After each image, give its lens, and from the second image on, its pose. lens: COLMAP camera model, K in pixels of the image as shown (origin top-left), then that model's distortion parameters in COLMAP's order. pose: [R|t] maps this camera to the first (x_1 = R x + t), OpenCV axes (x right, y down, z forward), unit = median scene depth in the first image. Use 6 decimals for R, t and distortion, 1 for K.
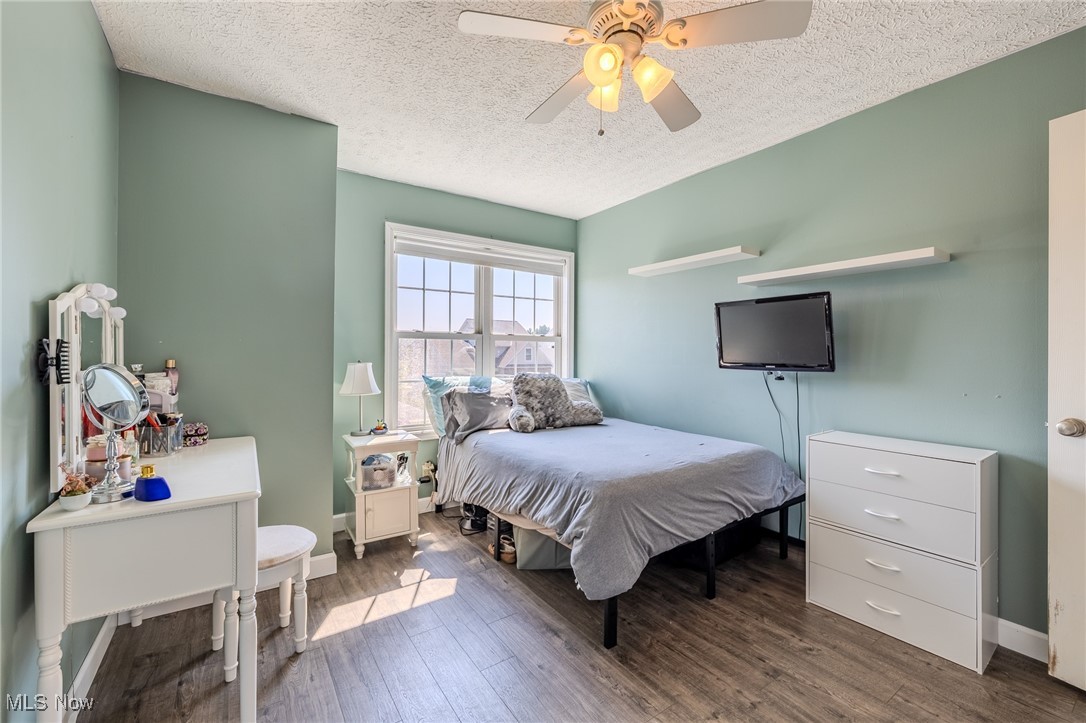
lens RADIAL K [[449.1, 0, 541.1], [0, 449.1, 354.7], [0, 0, 1]] dist [-0.001590, 0.000436]
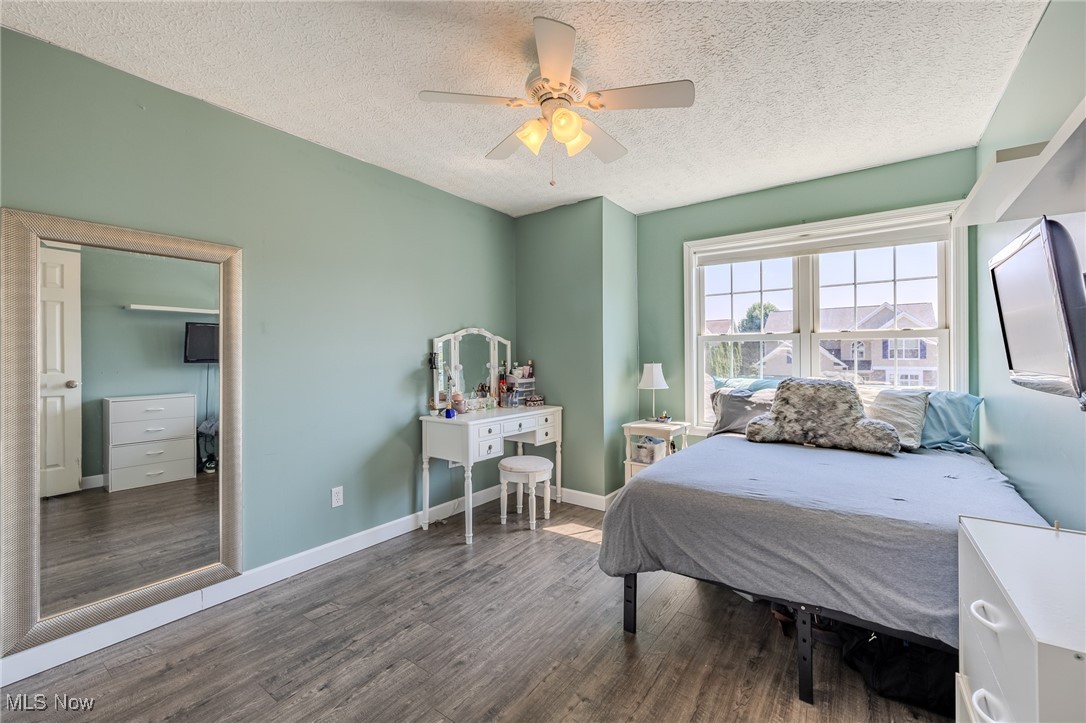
lens RADIAL K [[449.1, 0, 542.4], [0, 449.1, 360.5], [0, 0, 1]] dist [-0.001590, 0.000436]
pose [[0.337090, 0.003966, -0.941464, 0.633058], [0.004757, 0.999971, 0.005915, 0.000594], [0.941460, -0.006472, 0.337062, 0.263152]]
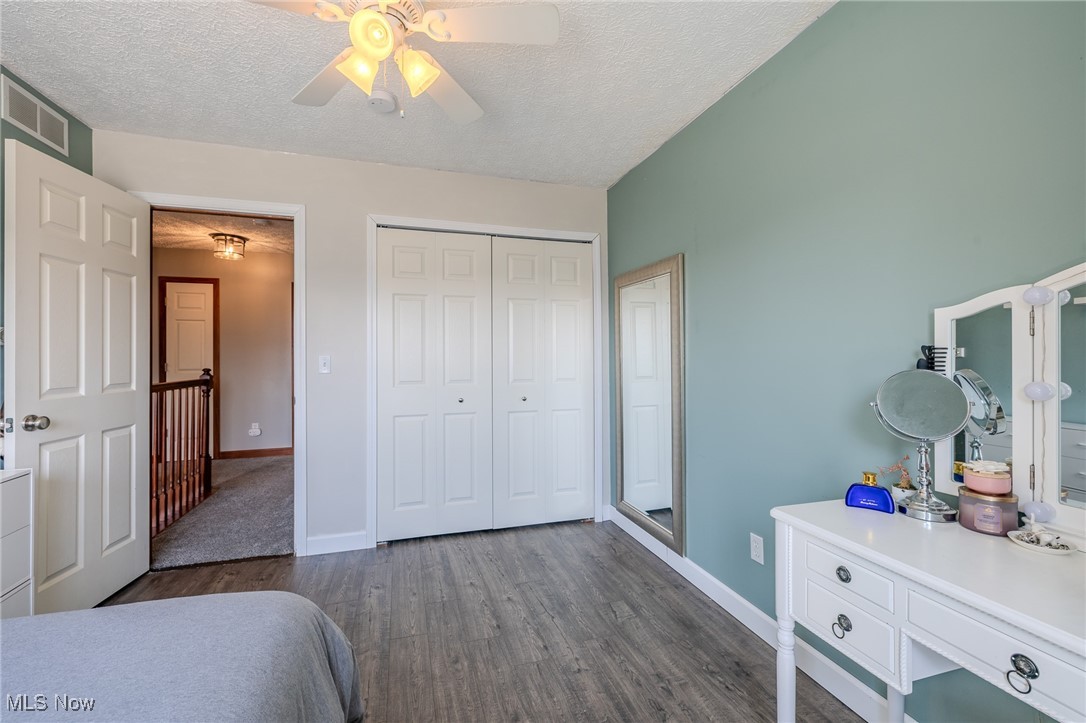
lens RADIAL K [[449.1, 0, 540.9], [0, 449.1, 355.1], [0, 0, 1]] dist [-0.001590, 0.000436]
pose [[-0.956566, 0.000138, 0.291517, -0.202894], [0.000034, 1.000000, -0.000363, -0.004911], [-0.291517, -0.000338, -0.956566, 0.869136]]
